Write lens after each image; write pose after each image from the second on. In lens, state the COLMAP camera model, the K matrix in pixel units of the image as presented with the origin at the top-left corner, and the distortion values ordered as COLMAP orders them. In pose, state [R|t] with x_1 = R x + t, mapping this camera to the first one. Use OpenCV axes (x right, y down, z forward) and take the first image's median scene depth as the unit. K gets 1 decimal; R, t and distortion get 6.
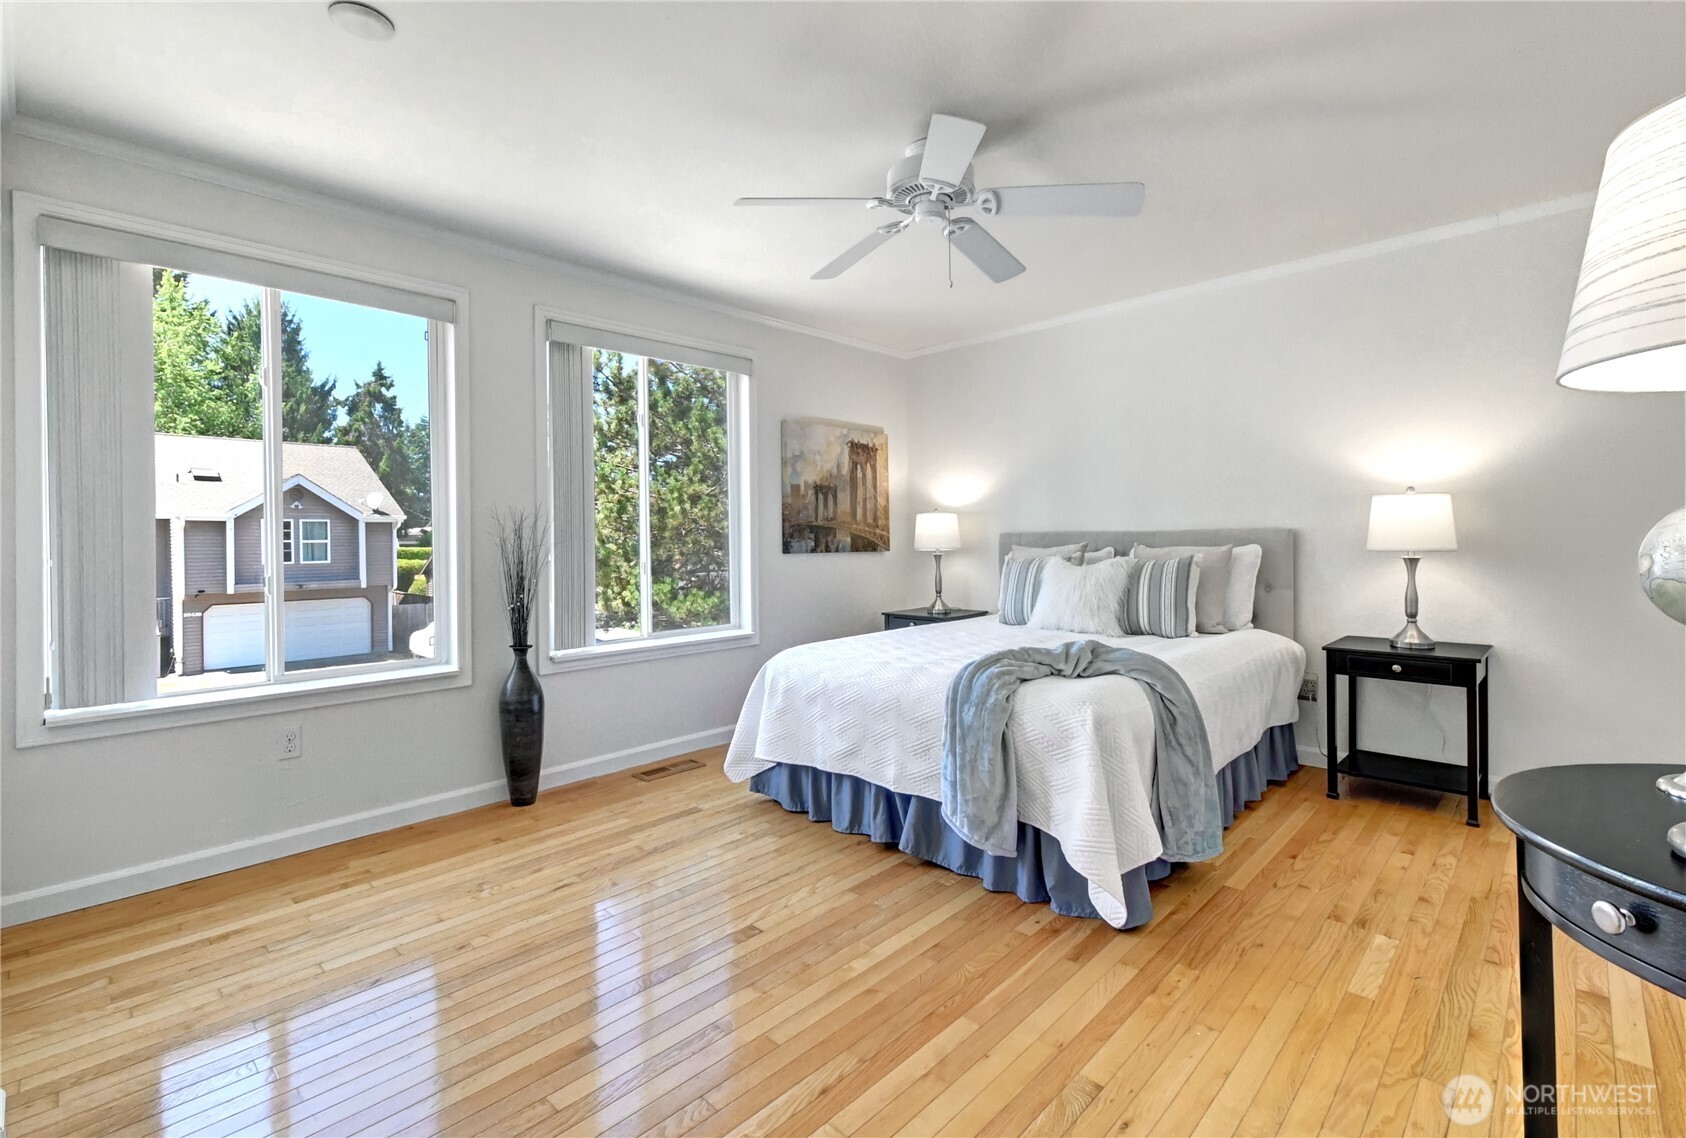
lens RADIAL K [[784.6, 0, 843.0], [0, 784.6, 569.0], [0, 0, 1]] dist [0.017294, 0.000168]
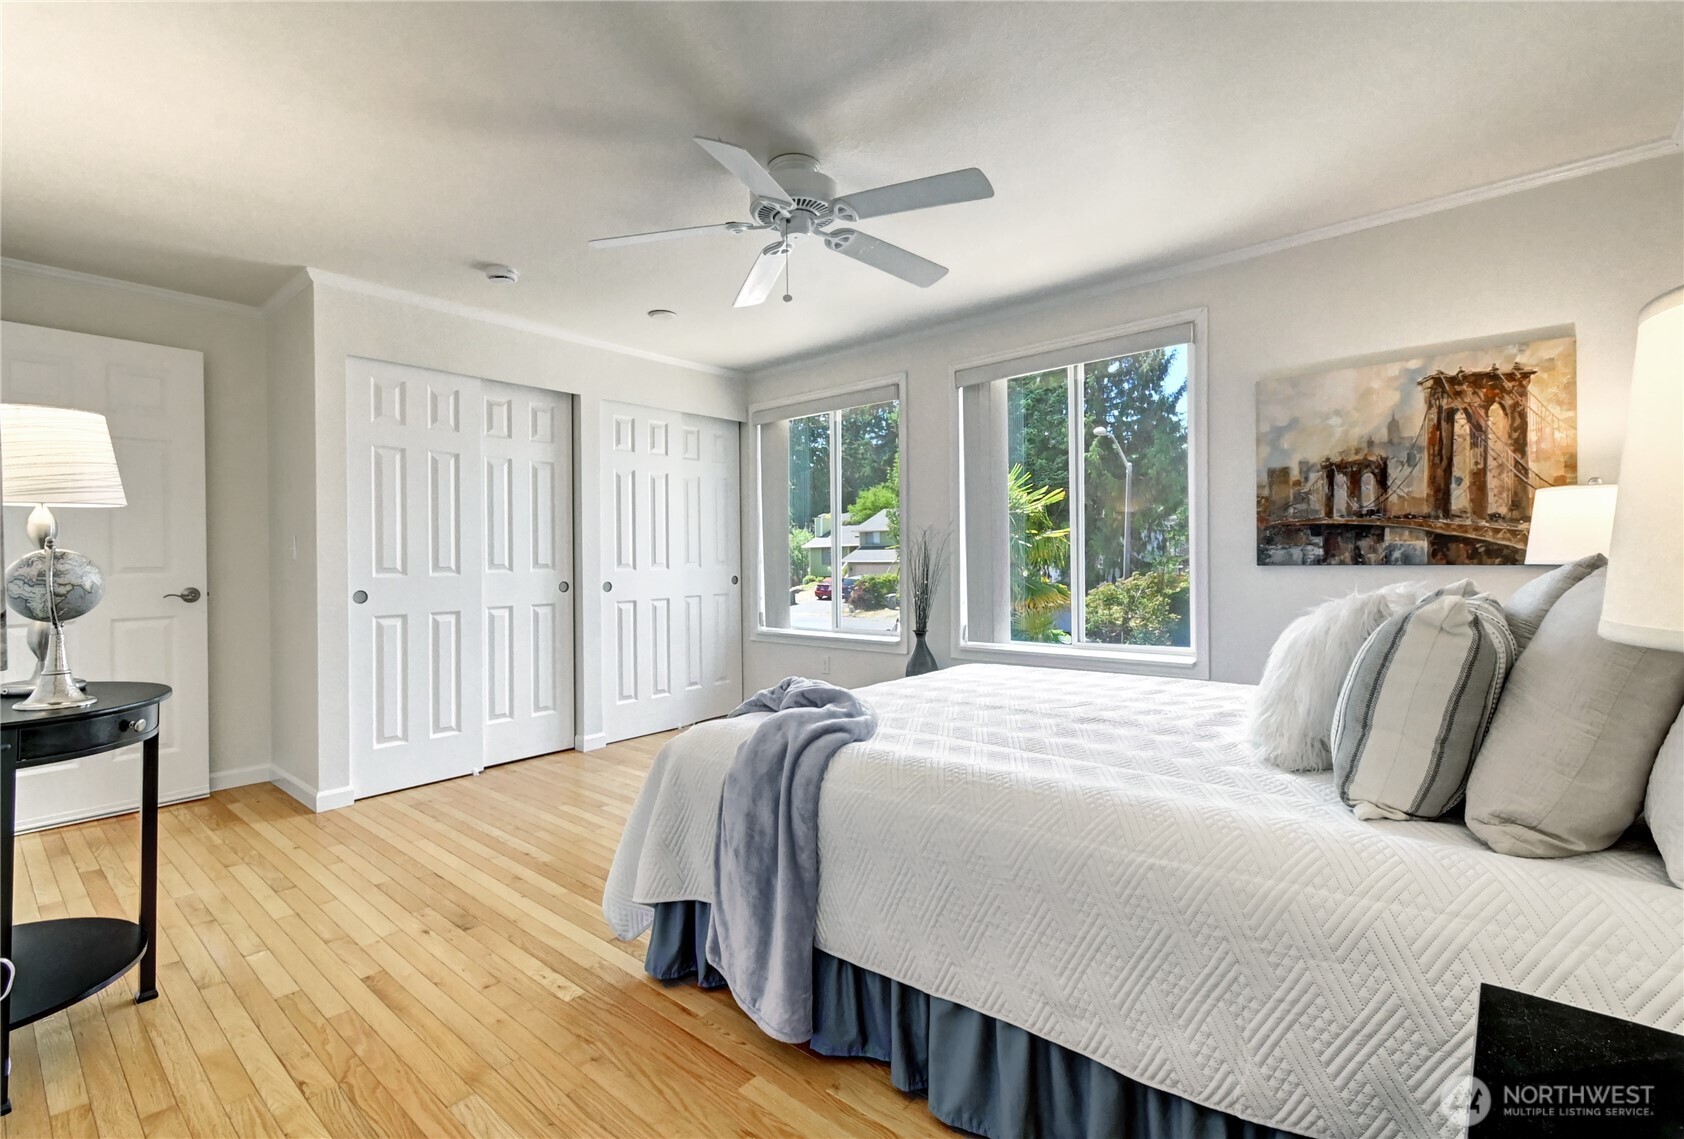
lens RADIAL K [[783.7, 0, 842.0], [0, 783.7, 569.5], [0, 0, 1]] dist [0.017294, 0.000168]
pose [[0.030847, 0.022586, -0.999269, 0.618859], [-0.025966, 0.999425, 0.021788, -0.020826], [0.999187, 0.025275, 0.031416, 0.565934]]
